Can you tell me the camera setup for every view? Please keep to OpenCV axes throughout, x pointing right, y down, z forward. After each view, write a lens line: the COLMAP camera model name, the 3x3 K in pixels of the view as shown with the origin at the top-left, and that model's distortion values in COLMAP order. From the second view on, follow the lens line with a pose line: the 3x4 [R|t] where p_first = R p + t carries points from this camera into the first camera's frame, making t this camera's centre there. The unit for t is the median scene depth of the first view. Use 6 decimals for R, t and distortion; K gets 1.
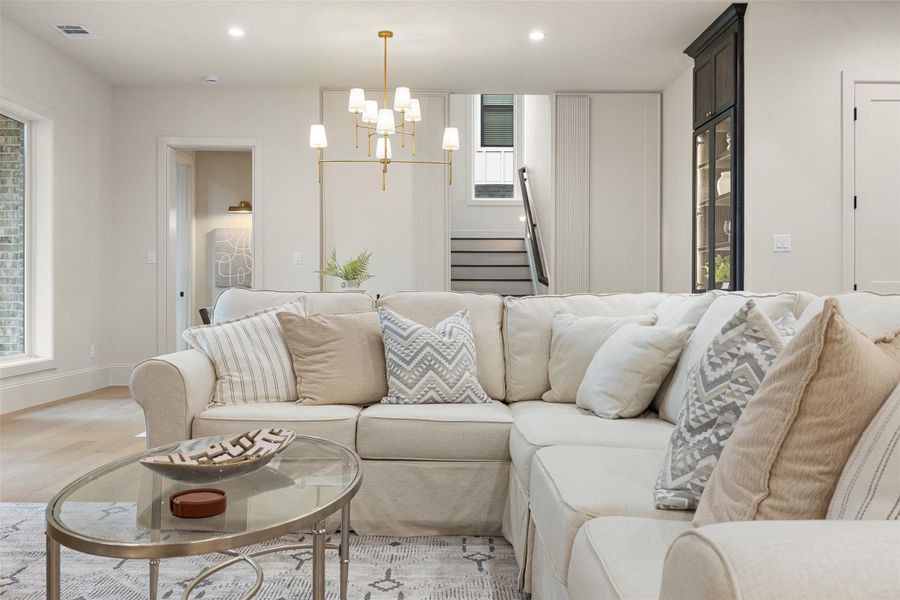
lens RADIAL K [[730.1, 0, 451.0], [0, 730.1, 294.2], [0, 0, 1]] dist [0.005437, 0.002412]
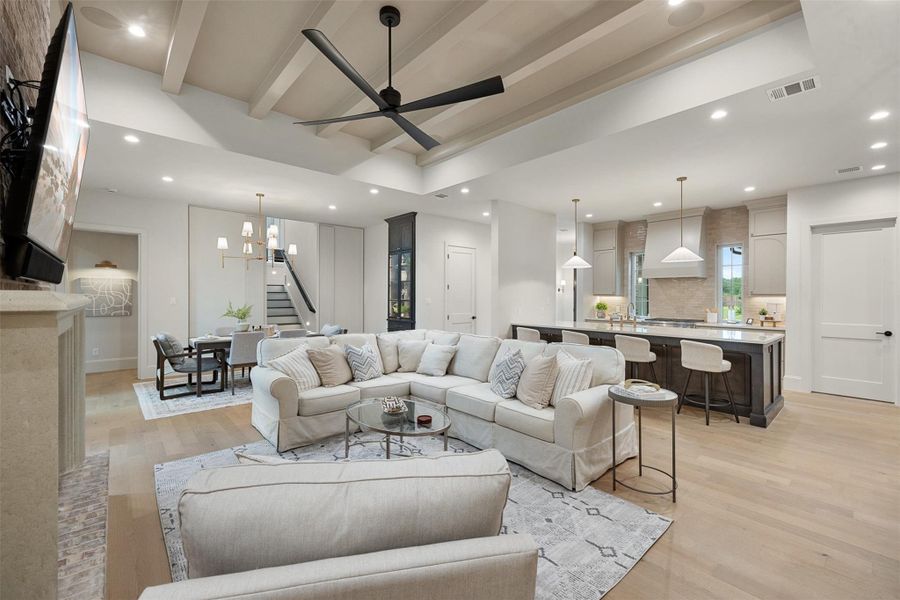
lens RADIAL K [[374.9, 0, 450.7], [0, 374.9, 296.5], [0, 0, 1]] dist [0.002913, 0.000295]
pose [[0.760560, 0.001489, 0.649266, -0.627399], [-0.003149, 0.999994, 0.001397, -0.140459], [-0.649260, -0.003107, 0.760560, -0.210018]]
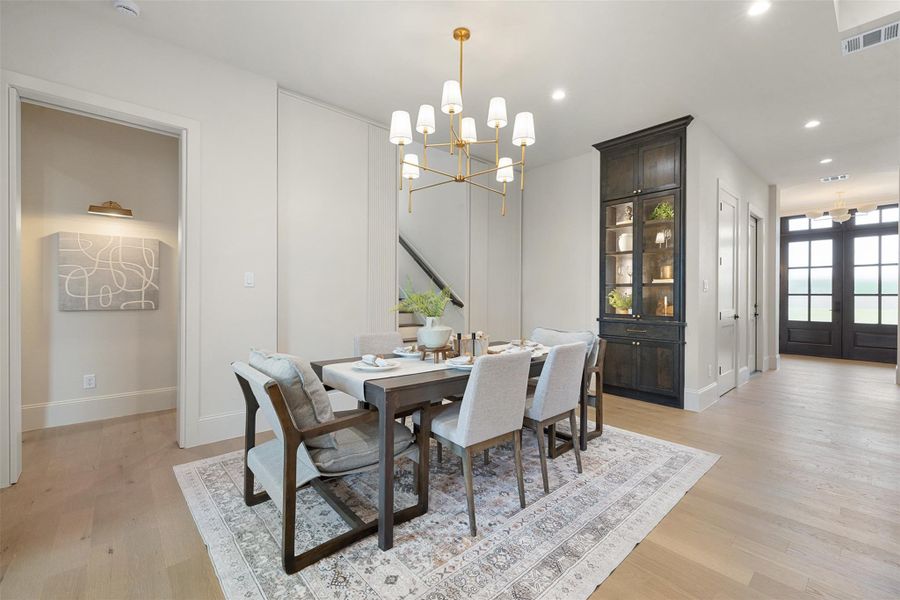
lens RADIAL K [[374.9, 0, 448.9], [0, 374.9, 298.3], [0, 0, 1]] dist [0.002913, 0.000295]
pose [[0.764771, 0.001091, 0.644302, -0.678875], [-0.006615, 0.999959, 0.006159, -0.071474], [-0.644269, -0.008972, 0.764747, 1.165517]]
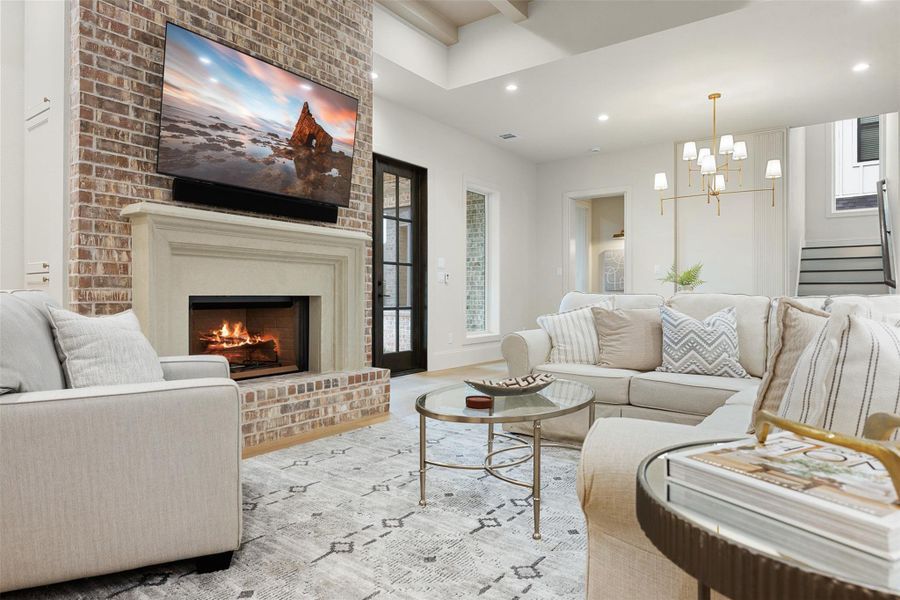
lens RADIAL K [[538.2, 0, 453.2], [0, 538.2, 295.4], [0, 0, 1]] dist [-0.001365, 0.001704]
pose [[0.797710, -0.000669, -0.603041, 0.204860], [0.000188, 1.000000, -0.000860, 0.000950], [0.603041, 0.000572, 0.797710, -0.082425]]
